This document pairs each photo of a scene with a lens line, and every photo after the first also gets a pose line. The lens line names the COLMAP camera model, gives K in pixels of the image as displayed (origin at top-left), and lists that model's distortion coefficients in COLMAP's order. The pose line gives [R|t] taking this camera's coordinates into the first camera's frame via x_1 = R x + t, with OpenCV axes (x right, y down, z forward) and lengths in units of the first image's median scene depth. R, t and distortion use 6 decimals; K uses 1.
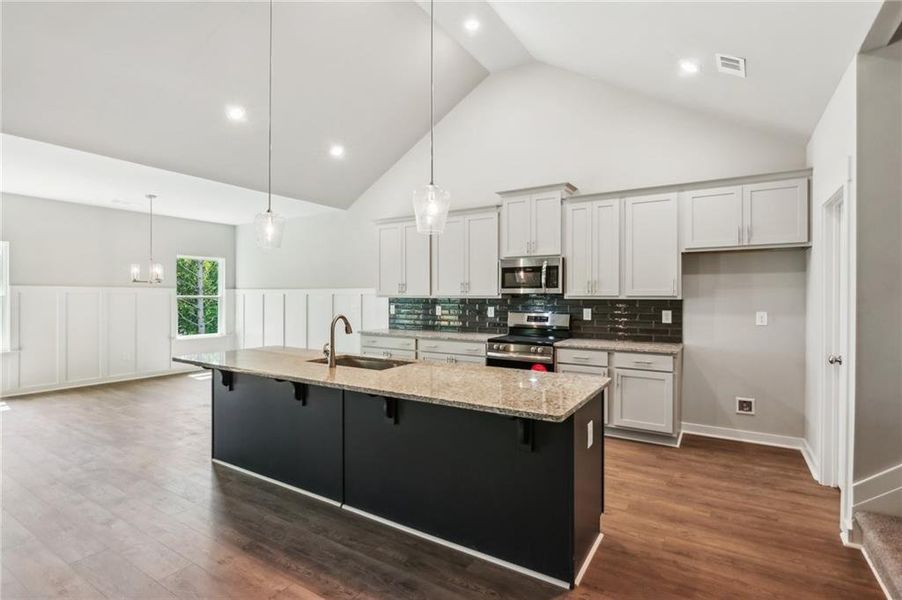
lens RADIAL K [[444.1, 0, 447.5], [0, 444.1, 301.5], [0, 0, 1]] dist [-0.001191, -0.000170]
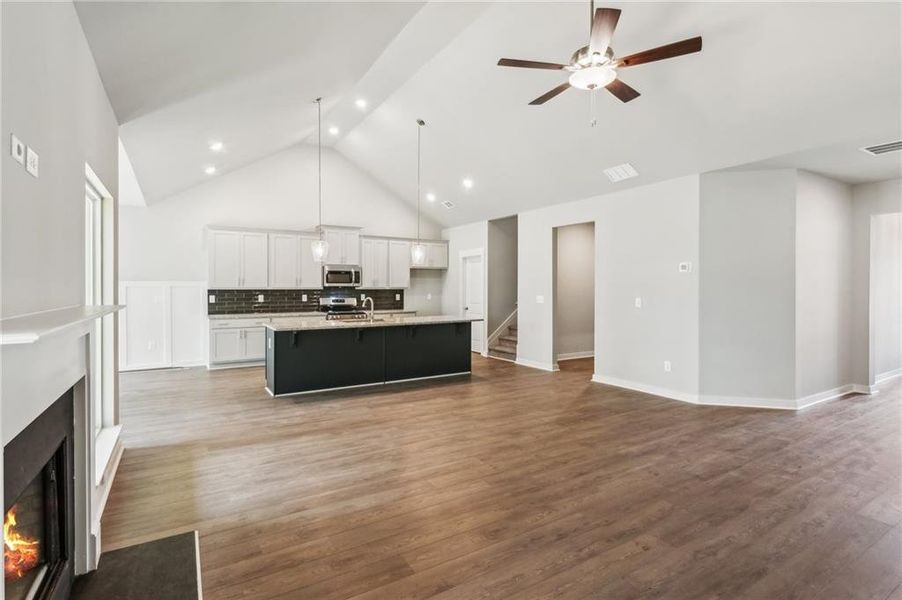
lens RADIAL K [[444.1, 0, 447.5], [0, 444.1, 301.5], [0, 0, 1]] dist [-0.001191, -0.000170]
pose [[0.433841, -0.030942, 0.900458, -1.235197], [0.011620, 0.999519, 0.028747, -0.003494], [-0.900915, -0.002009, 0.433992, -0.134891]]
